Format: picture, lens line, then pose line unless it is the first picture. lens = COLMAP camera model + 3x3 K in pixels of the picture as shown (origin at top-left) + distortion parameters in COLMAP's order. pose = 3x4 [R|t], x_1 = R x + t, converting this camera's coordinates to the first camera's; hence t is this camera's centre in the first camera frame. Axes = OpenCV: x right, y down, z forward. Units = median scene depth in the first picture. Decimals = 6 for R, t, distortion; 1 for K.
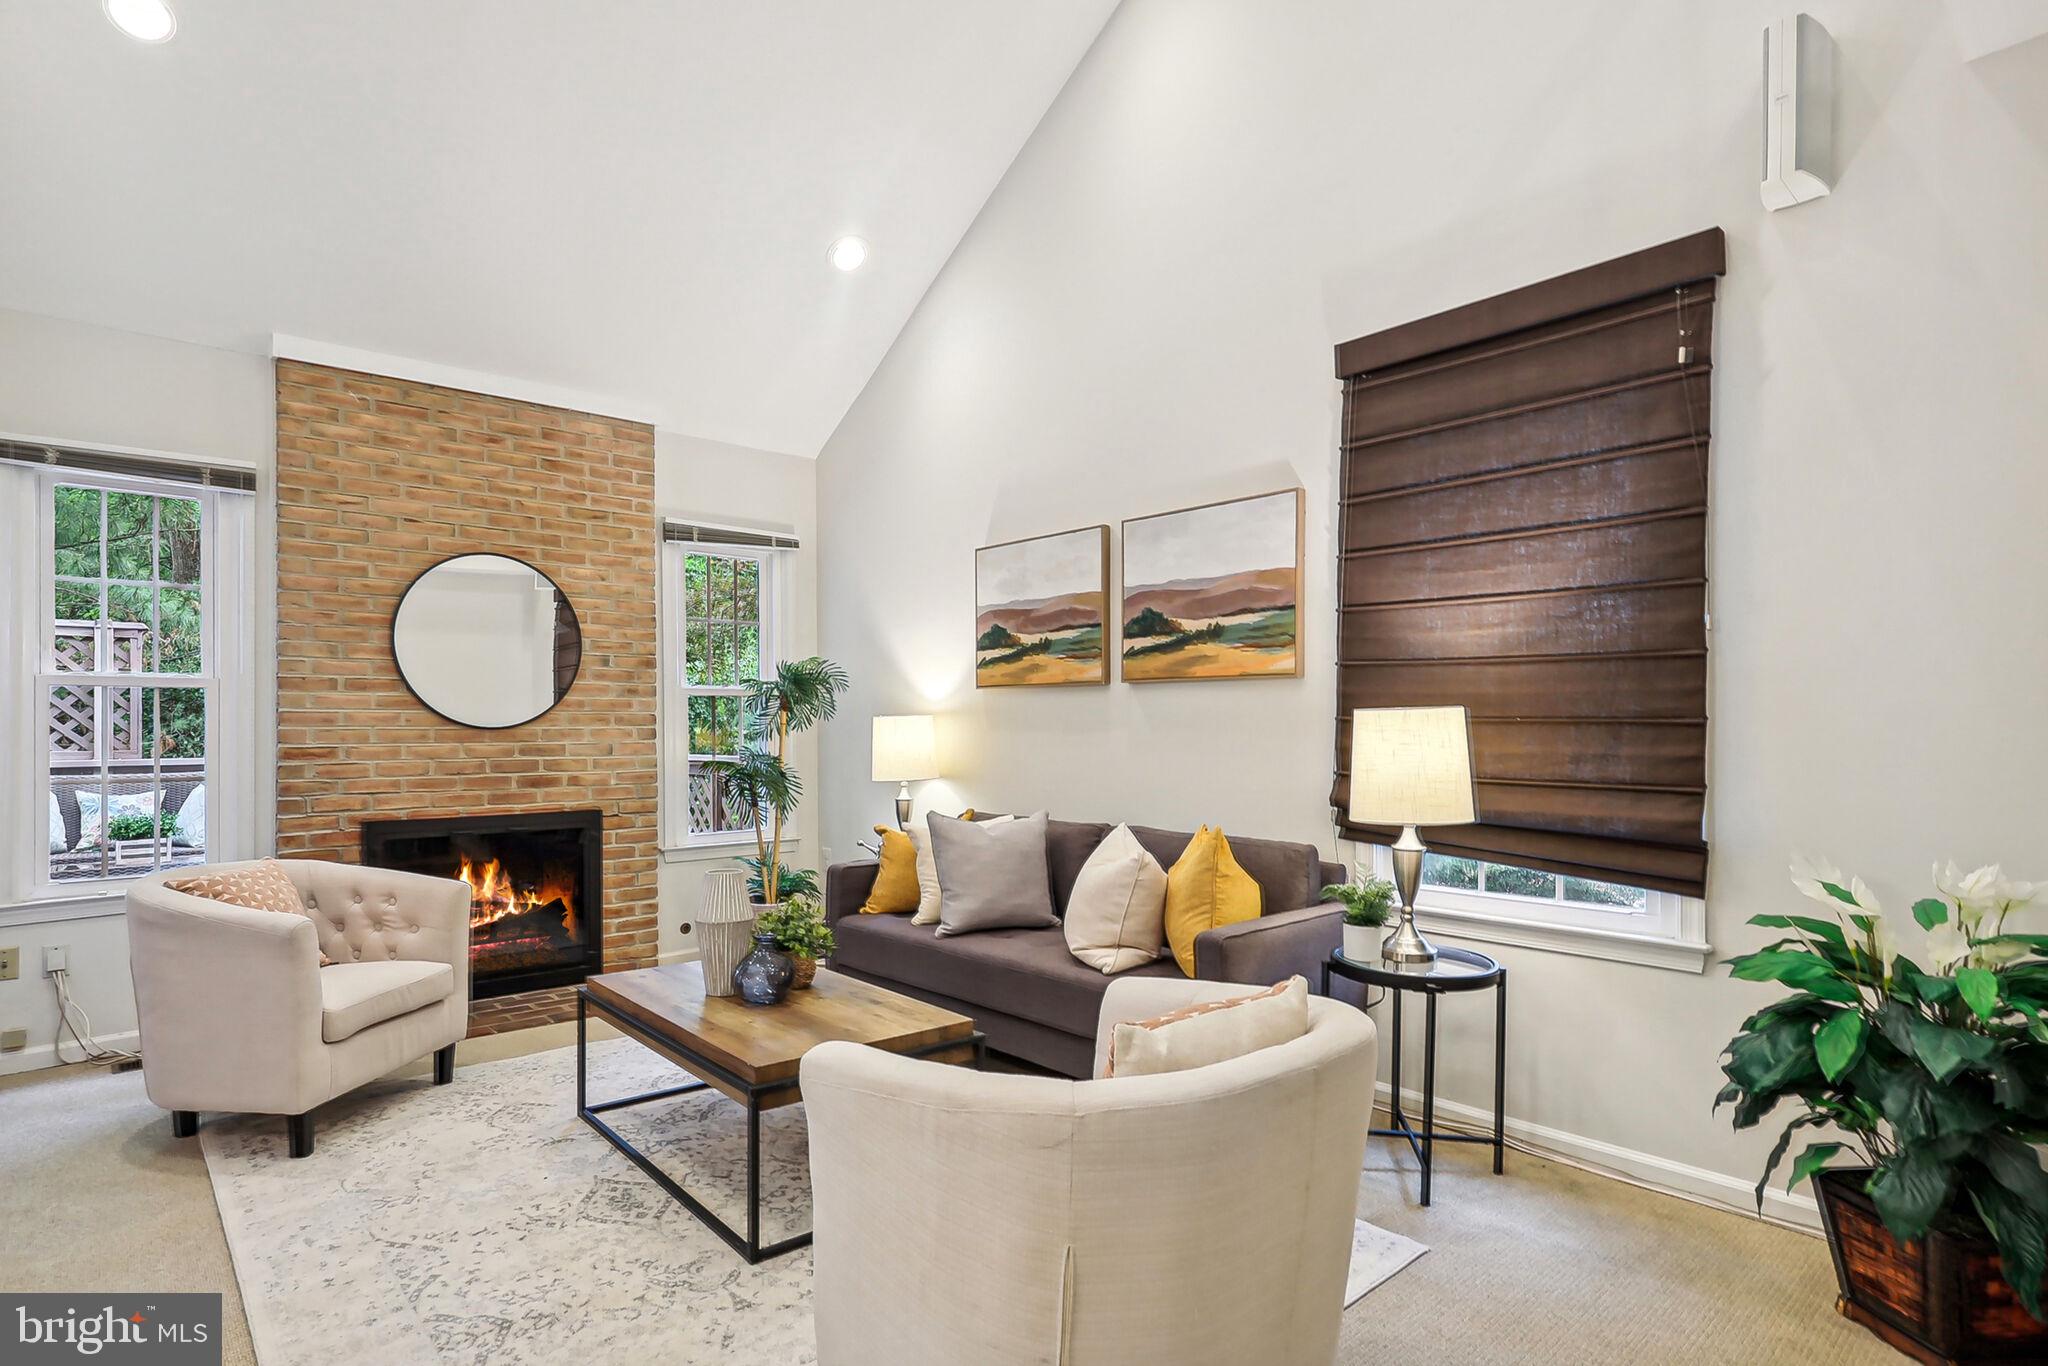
lens RADIAL K [[1057.4, 0, 1033.8], [0, 1057.4, 728.1], [0, 0, 1]] dist [-0.000809, -0.000594]
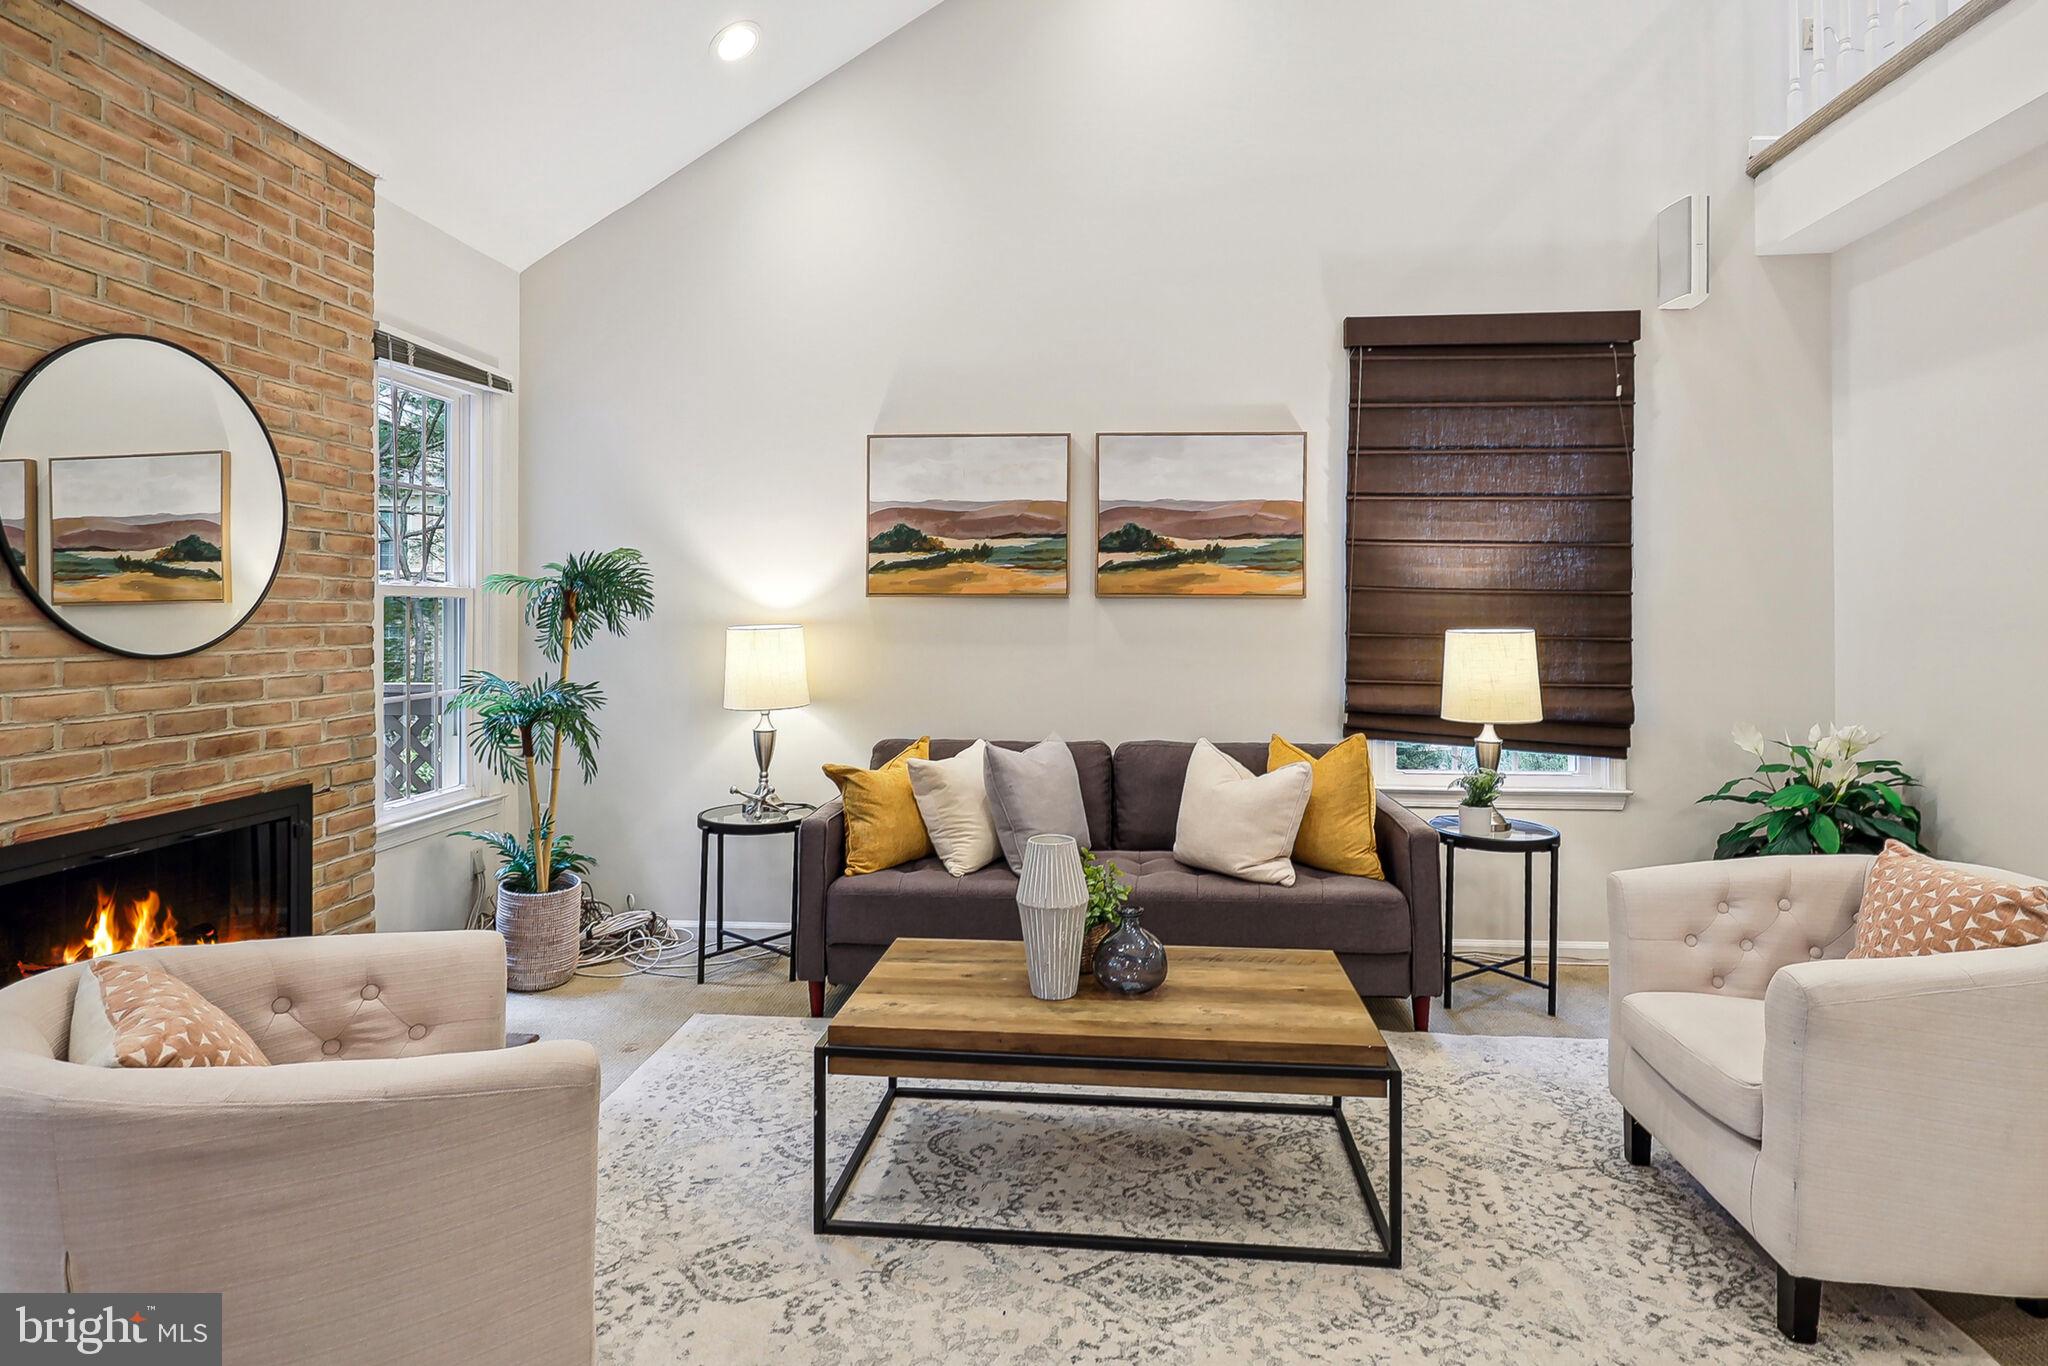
lens RADIAL K [[1066.2, 0, 978.2], [0, 1066.2, 602.2], [0, 0, 1]] dist [-0.004505, 0.009900]
pose [[0.724416, 0.008621, 0.689309, -0.641085], [-0.001152, 0.999936, -0.011295, -0.024532], [-0.689362, 0.007389, 0.724379, 0.330314]]
